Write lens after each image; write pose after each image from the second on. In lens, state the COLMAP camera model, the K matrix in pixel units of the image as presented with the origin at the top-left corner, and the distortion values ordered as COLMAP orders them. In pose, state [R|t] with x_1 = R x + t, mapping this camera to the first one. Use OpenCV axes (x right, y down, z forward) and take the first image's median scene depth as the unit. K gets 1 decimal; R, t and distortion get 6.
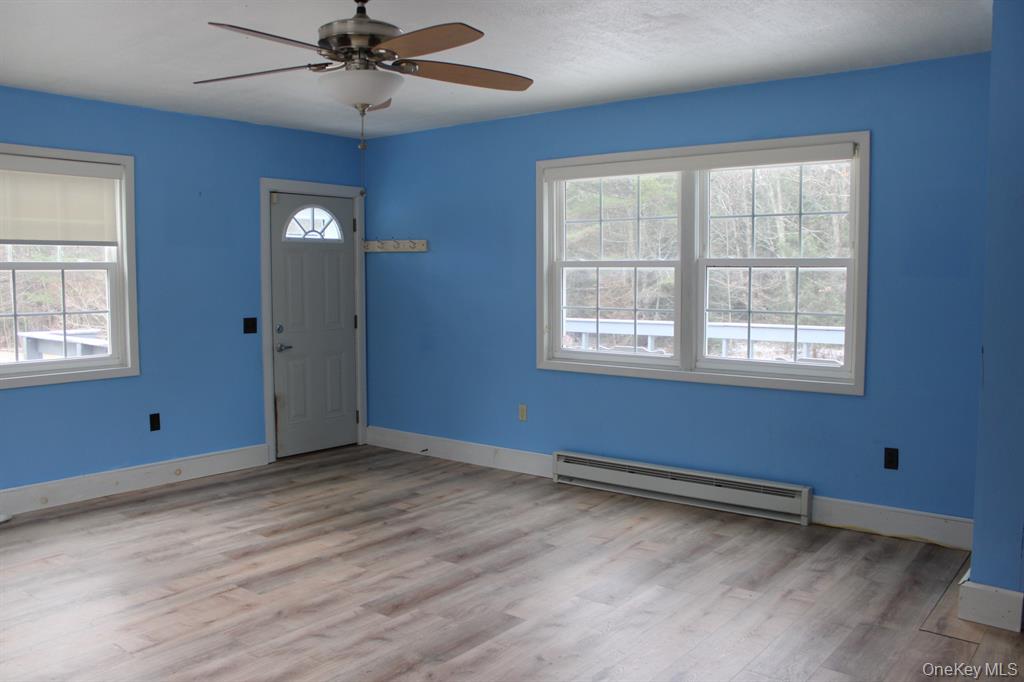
lens RADIAL K [[859.1, 0, 514.0], [0, 859.1, 327.8], [0, 0, 1]] dist [0.003492, 0.006297]
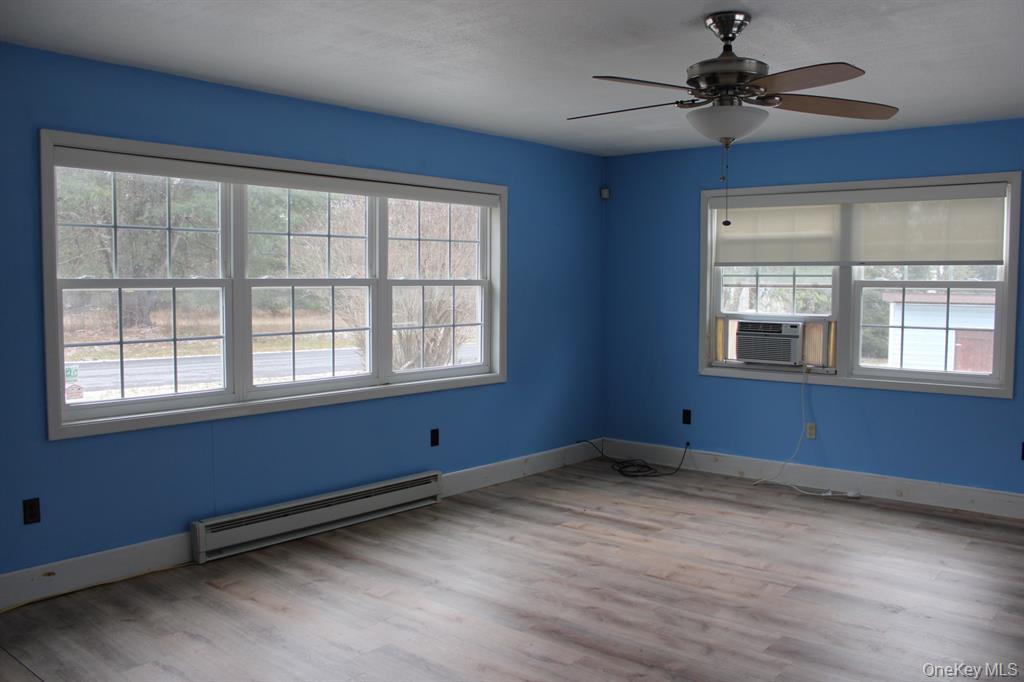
lens RADIAL K [[886.7, 0, 512.0], [0, 886.7, 341.0], [0, 0, 1]] dist [-0.134193, 0.006781]
pose [[-0.036369, 0.063180, -0.997339, 0.798145], [-0.066338, 0.995646, 0.065492, -0.051584], [0.997134, 0.068543, -0.032019, 0.723838]]
